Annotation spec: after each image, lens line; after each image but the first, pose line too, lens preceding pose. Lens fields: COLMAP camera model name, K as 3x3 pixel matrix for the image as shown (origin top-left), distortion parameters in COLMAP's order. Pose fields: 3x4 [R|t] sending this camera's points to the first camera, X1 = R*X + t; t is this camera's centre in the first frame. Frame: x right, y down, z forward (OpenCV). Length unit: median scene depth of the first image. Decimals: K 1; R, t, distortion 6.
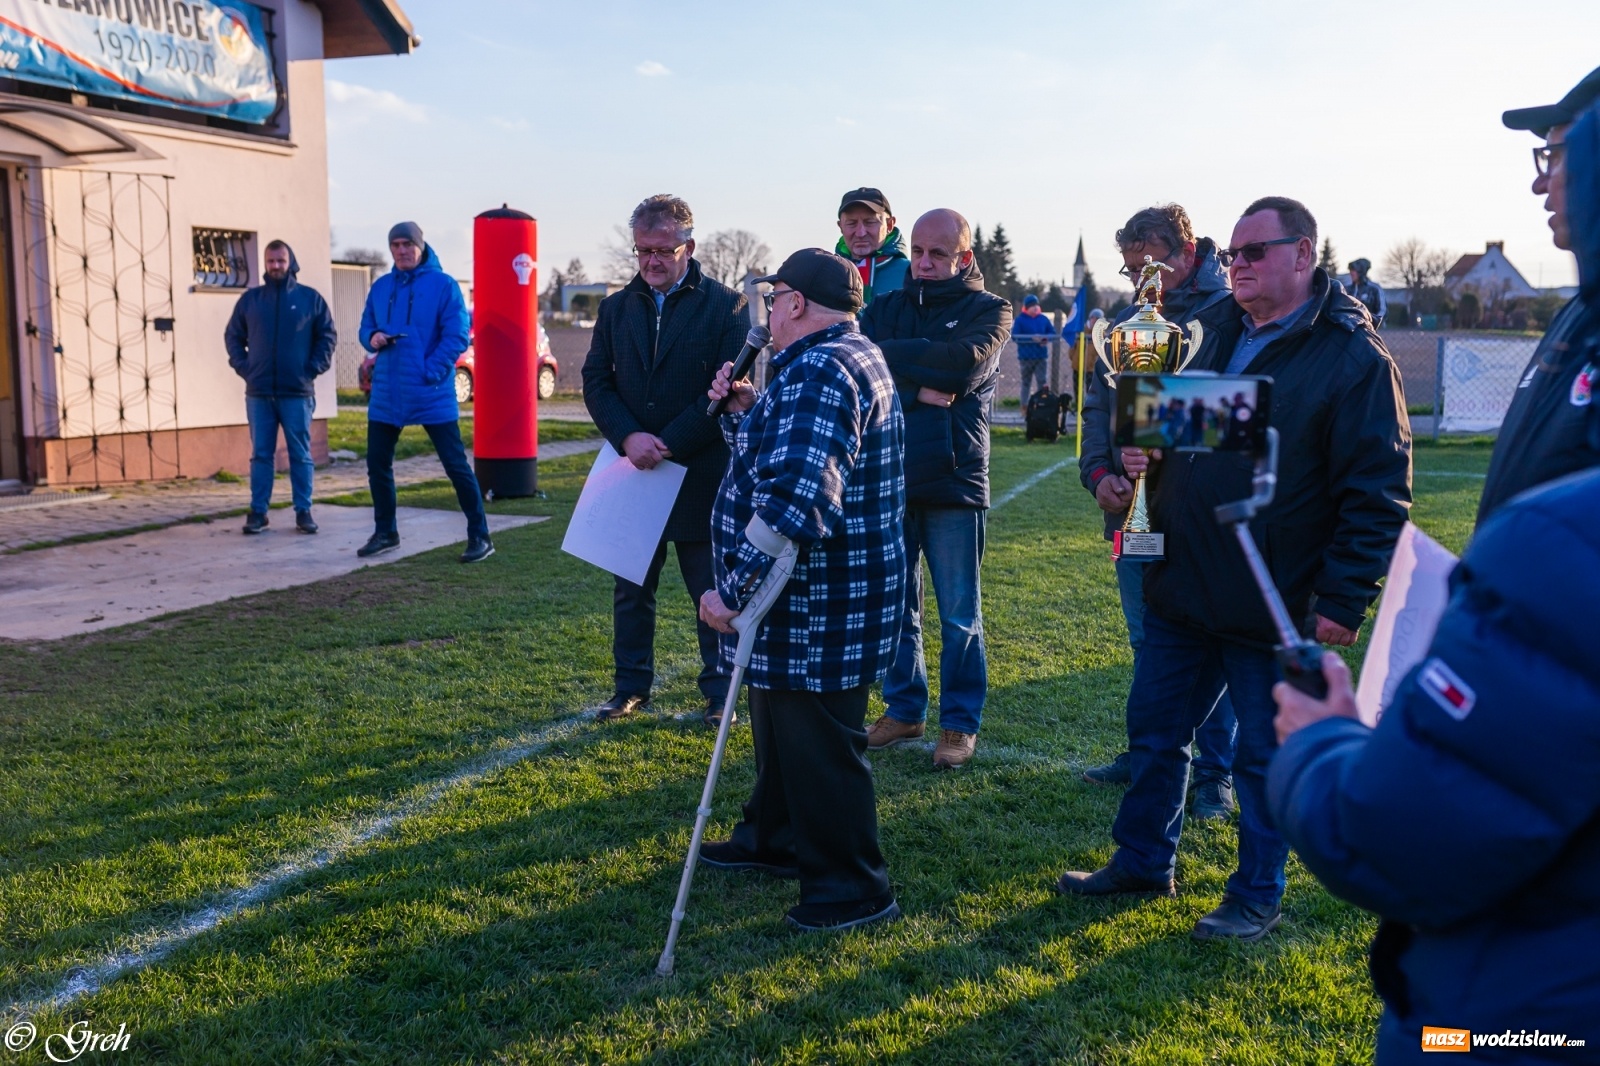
lens RADIAL K [[1529.6, 0, 800.0], [0, 1529.6, 533.0], [0, 0, 1]] dist [-0.000040, 0.009422]
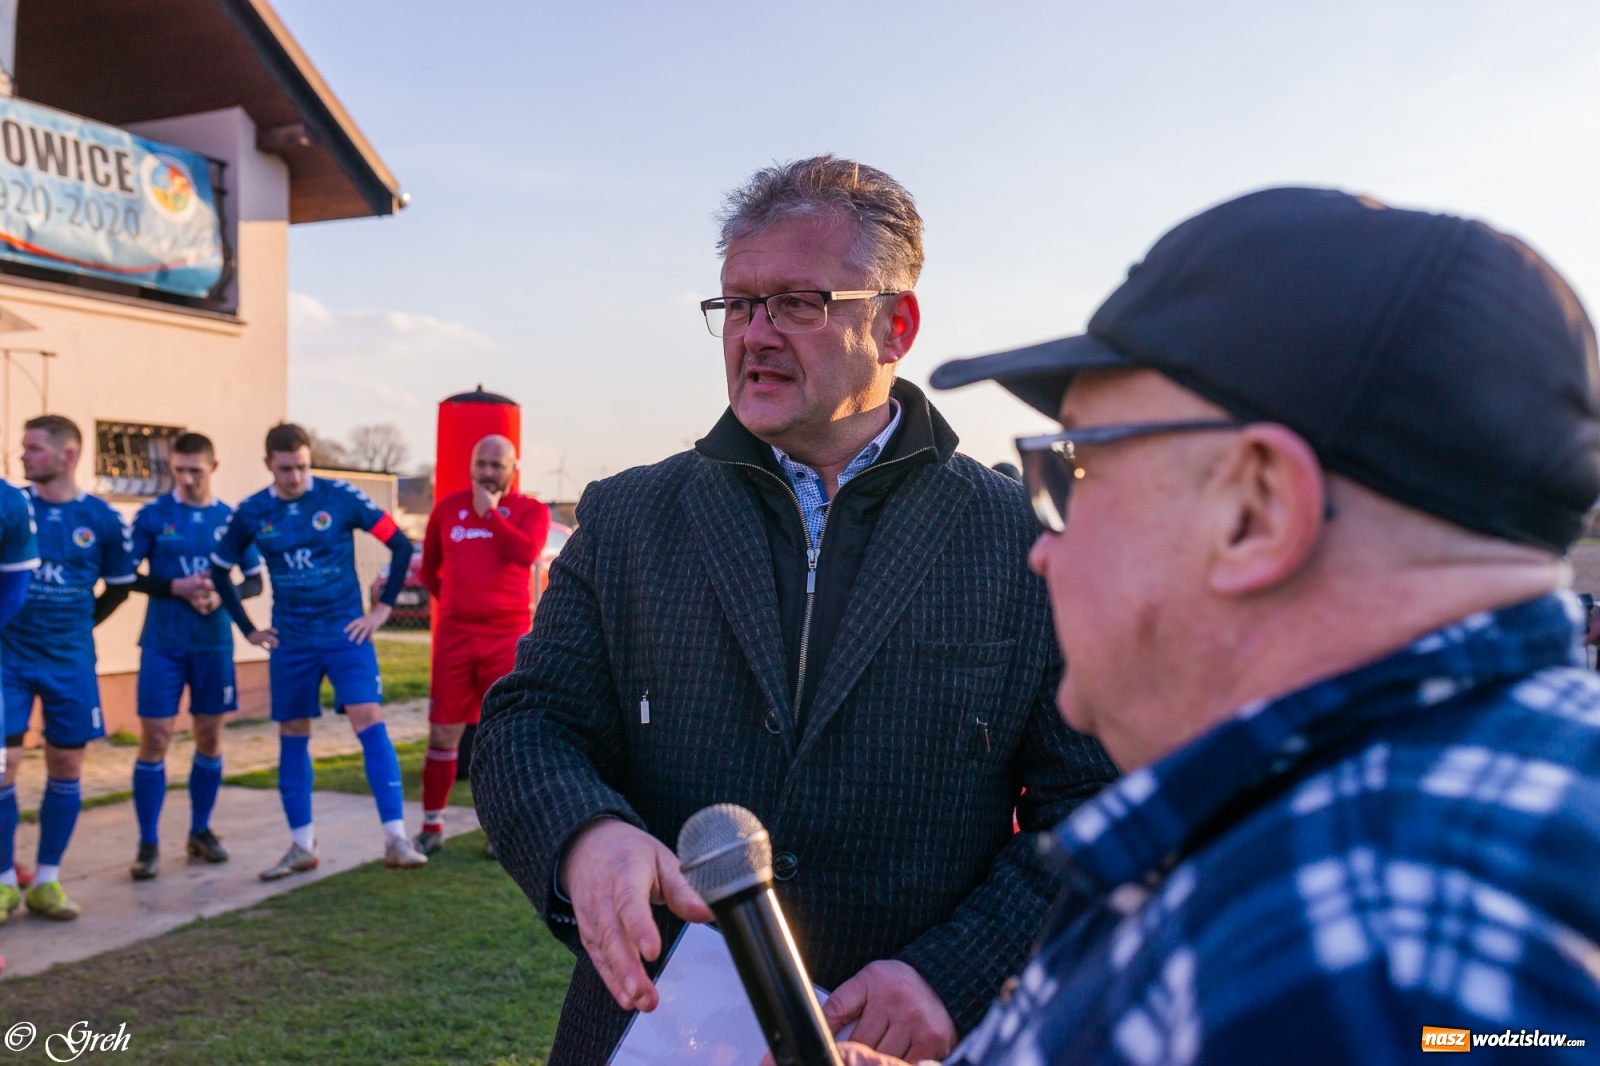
lens RADIAL K [[1510.4, 0, 793.9], [0, 1510.4, 542.8], [0, 0, 1]] dist [-0.002086, 0.009585]
pose [[0.998700, -0.001237, -0.050958, 0.001247], [-0.005410, 0.991485, -0.130110, -0.041356], [0.050685, 0.130216, 0.990189, 0.278974]]
